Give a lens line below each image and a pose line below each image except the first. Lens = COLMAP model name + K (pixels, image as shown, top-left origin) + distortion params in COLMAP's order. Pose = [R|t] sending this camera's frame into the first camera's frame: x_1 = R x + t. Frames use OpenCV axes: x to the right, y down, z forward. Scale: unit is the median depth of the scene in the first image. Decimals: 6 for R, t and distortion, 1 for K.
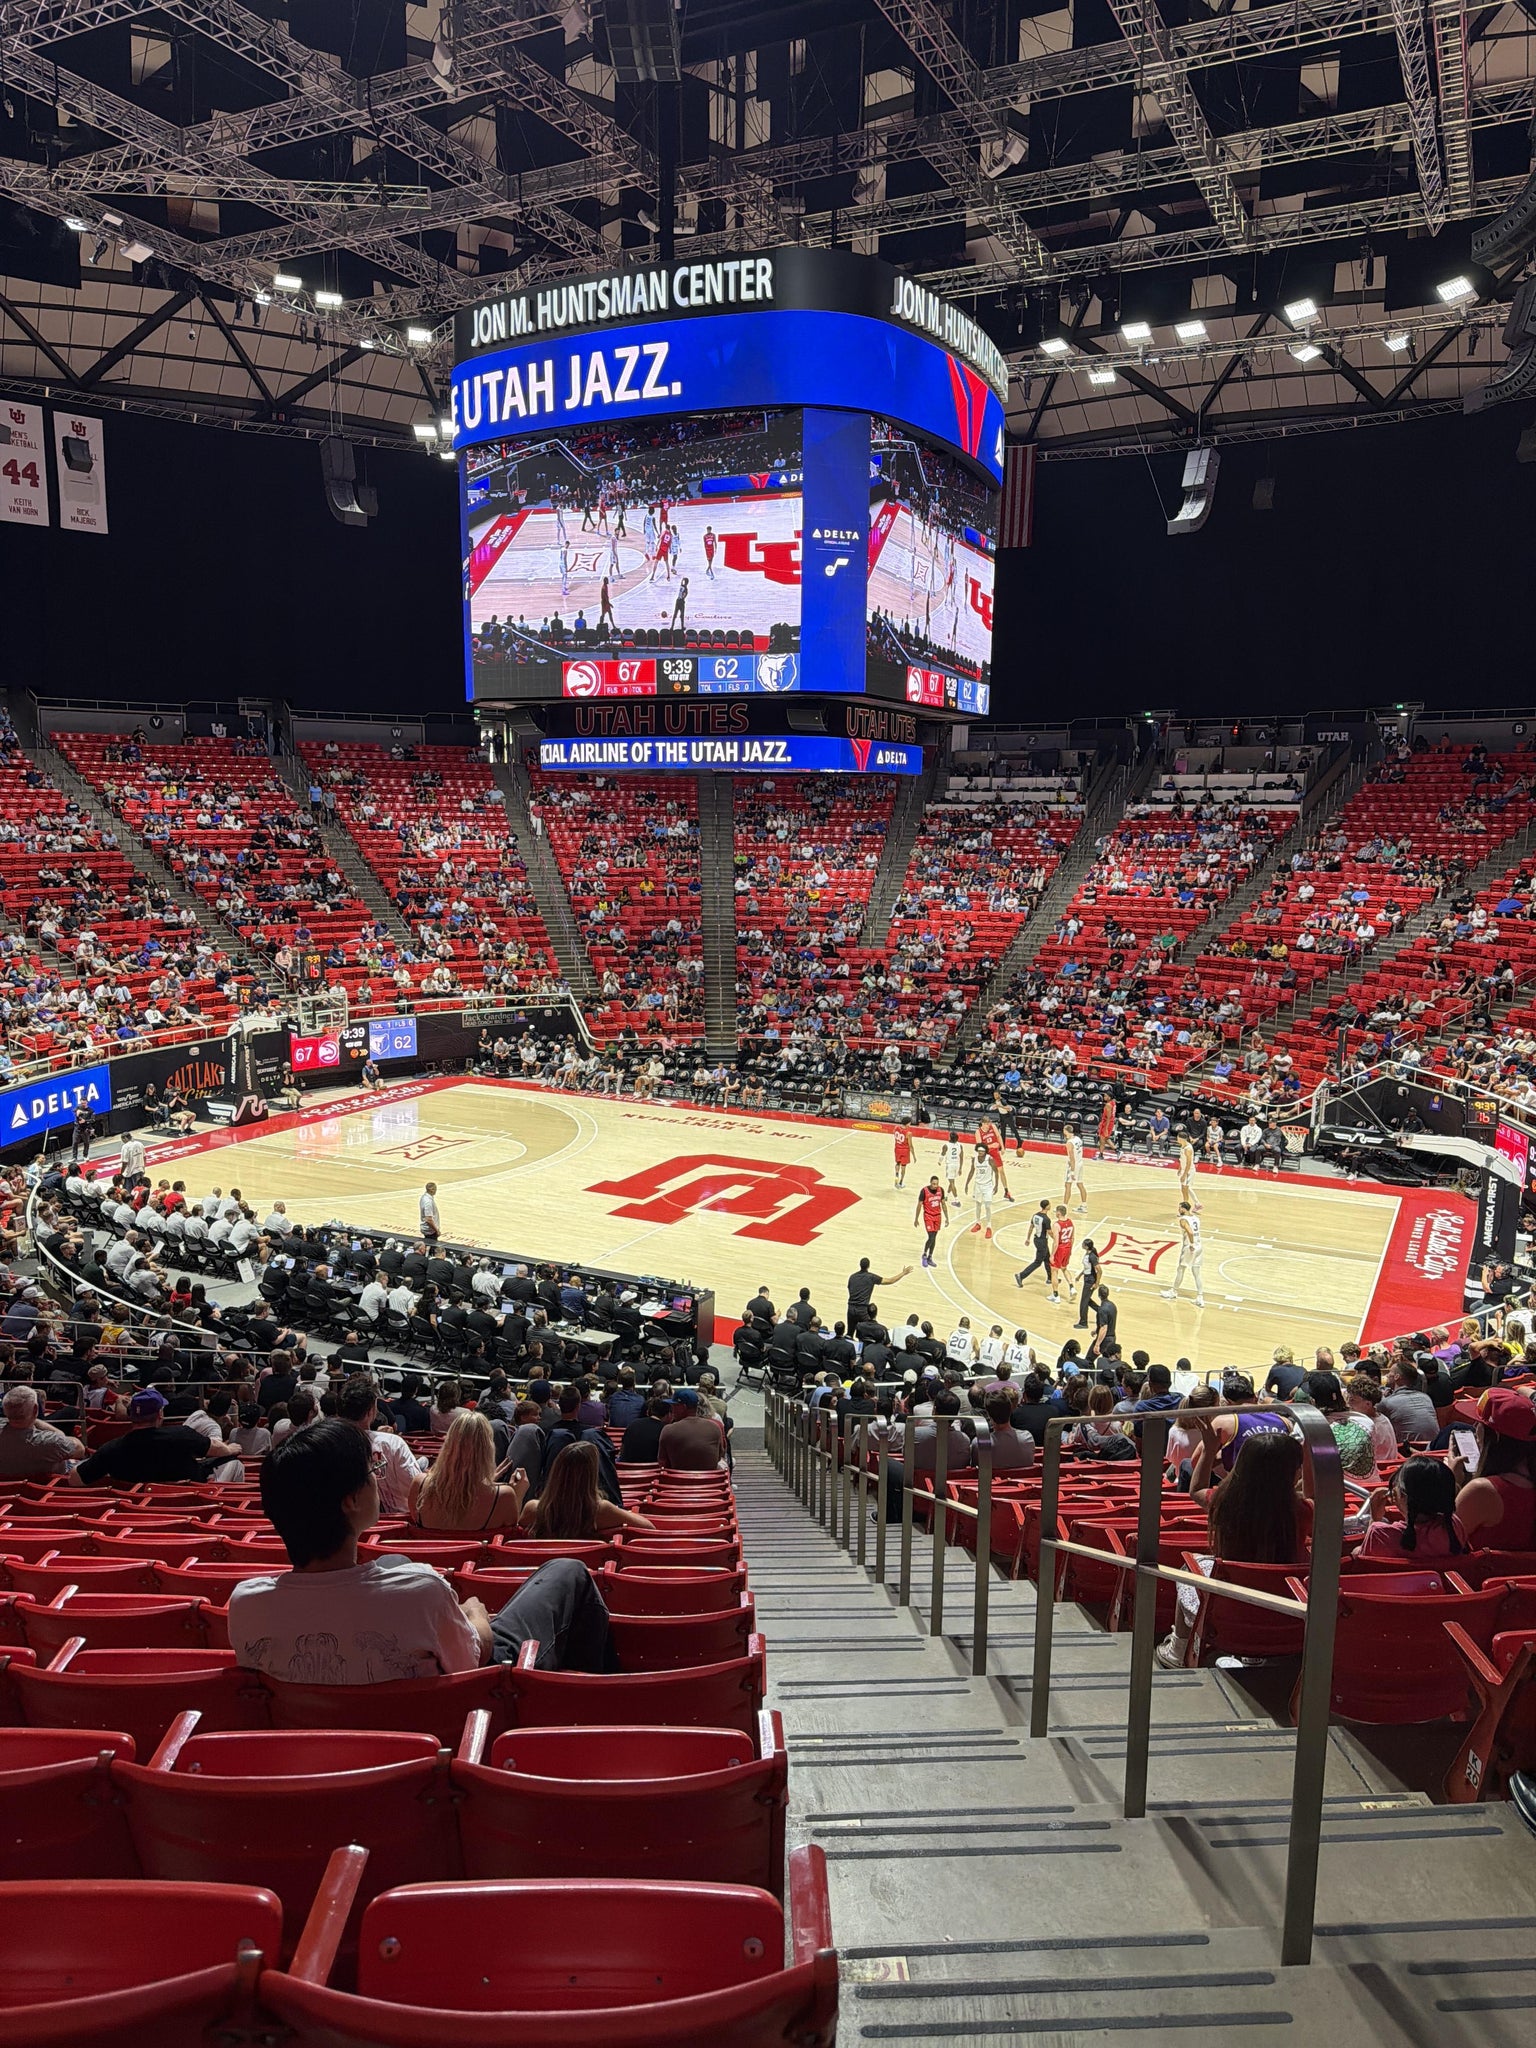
lens RADIAL K [[1444.0, 0, 761.5], [0, 1444.0, 1025.8], [0, 0, 1]] dist [0.097723, -0.139749]
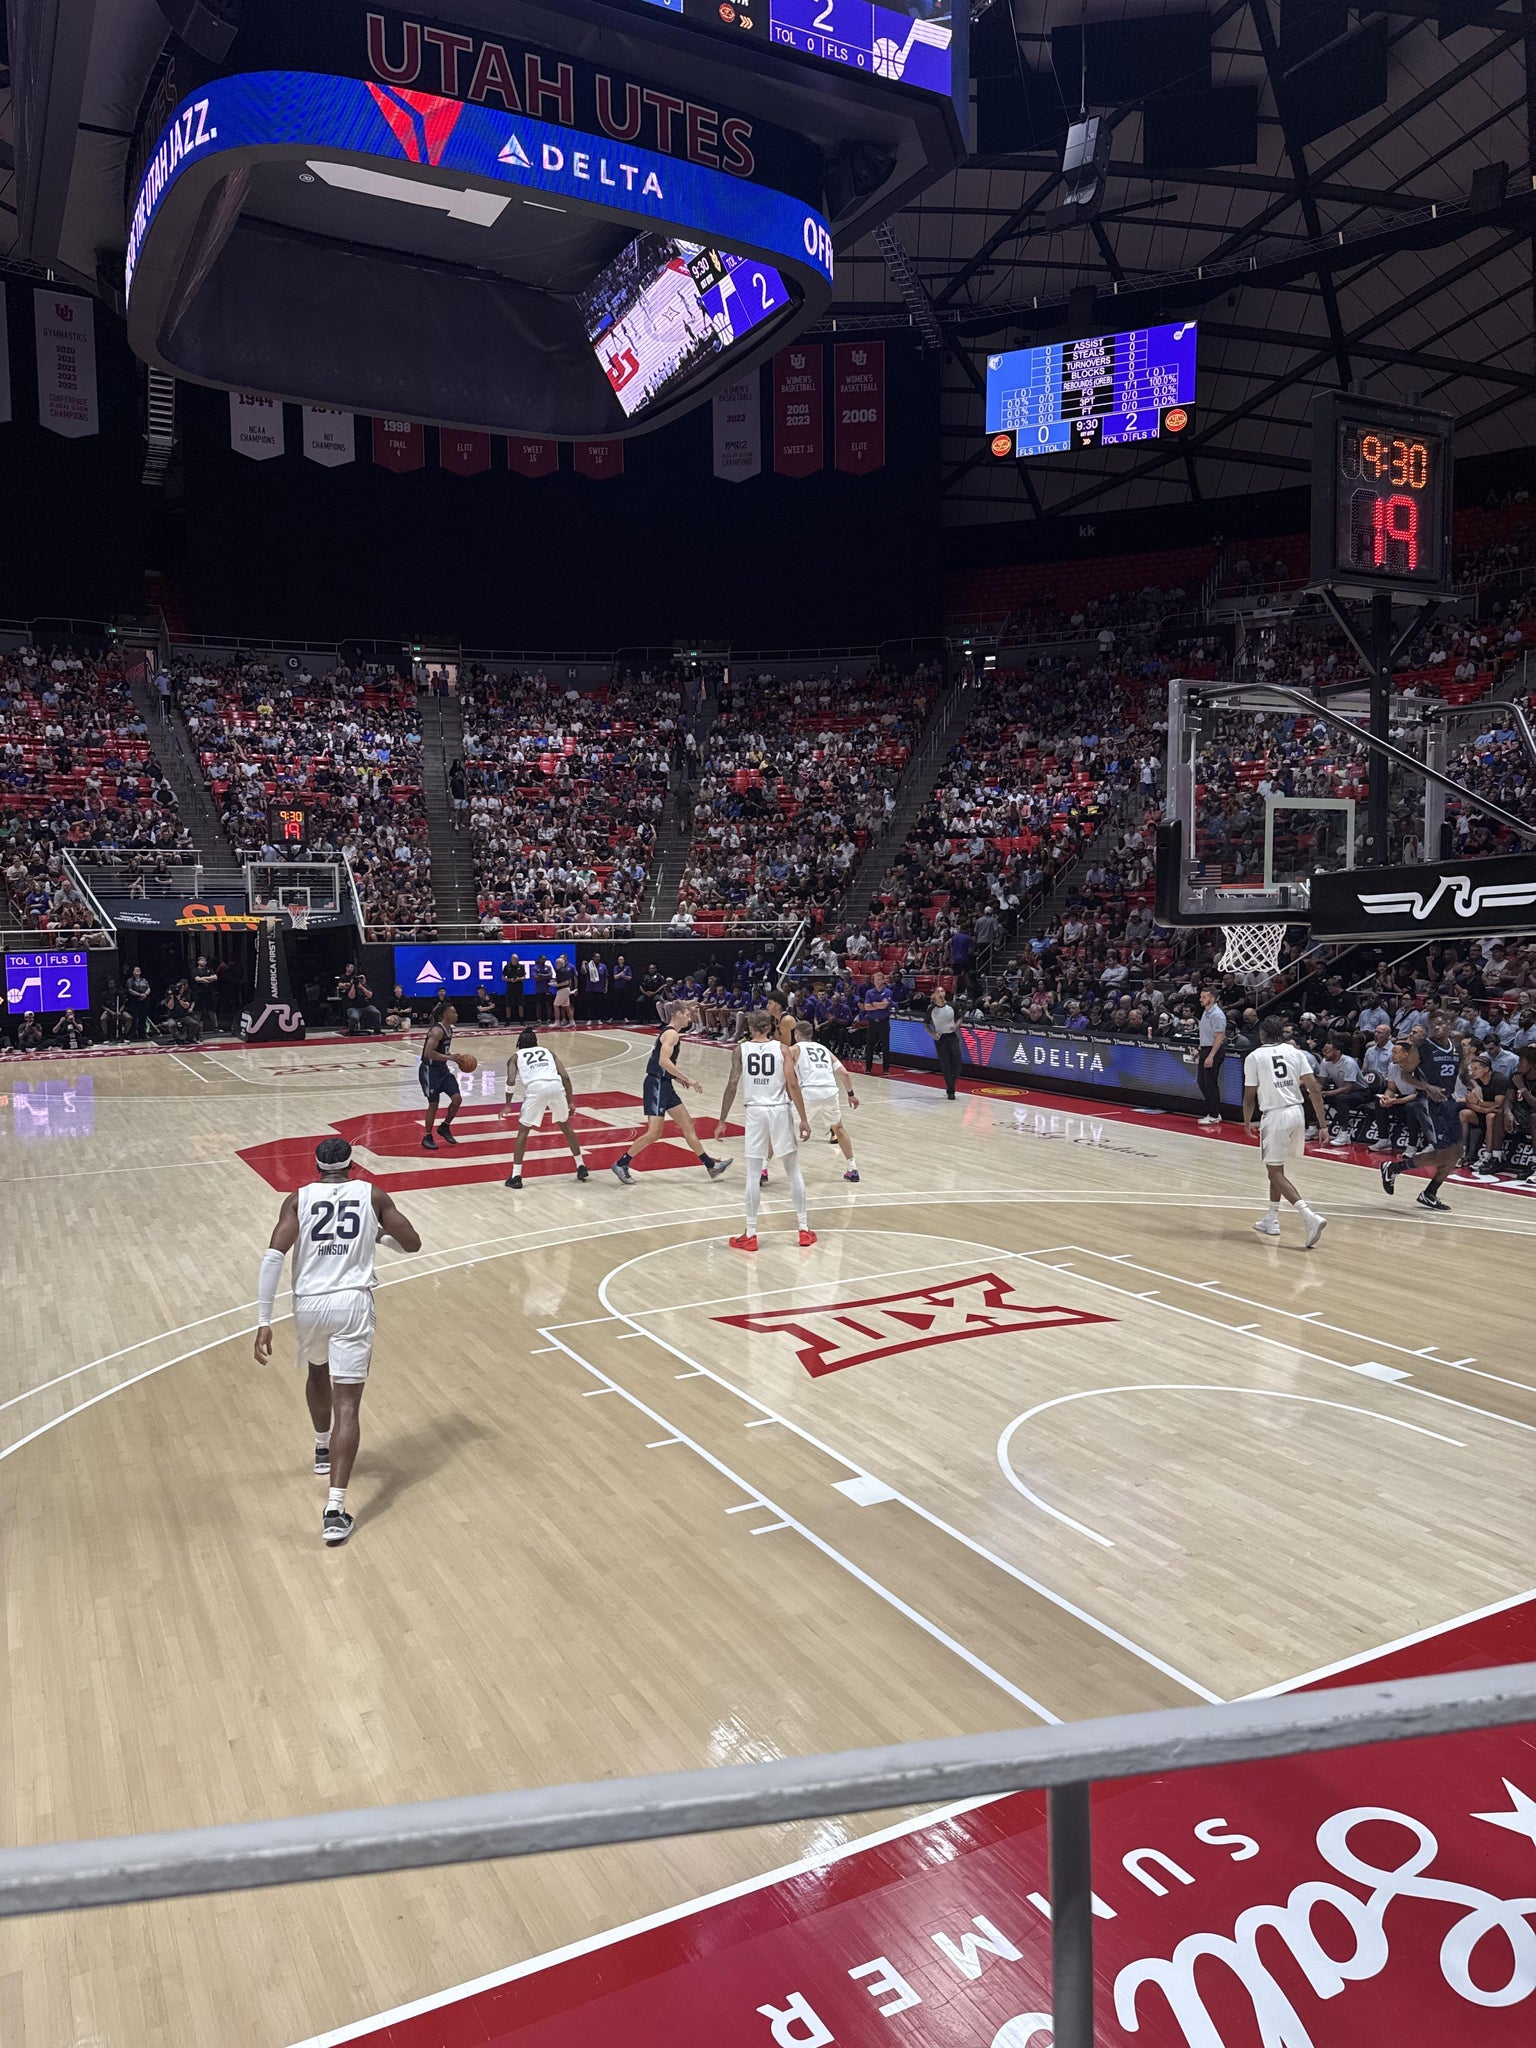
lens RADIAL K [[1436.4, 0, 754.1], [0, 1436.4, 1020.6], [0, 0, 1]] dist [0.044222, -0.041647]
pose [[0.822301, 0.026456, -0.568437, 0.366940], [-0.065388, 0.996695, -0.048201, 0.093202], [0.565283, 0.076805, 0.821314, 0.619994]]
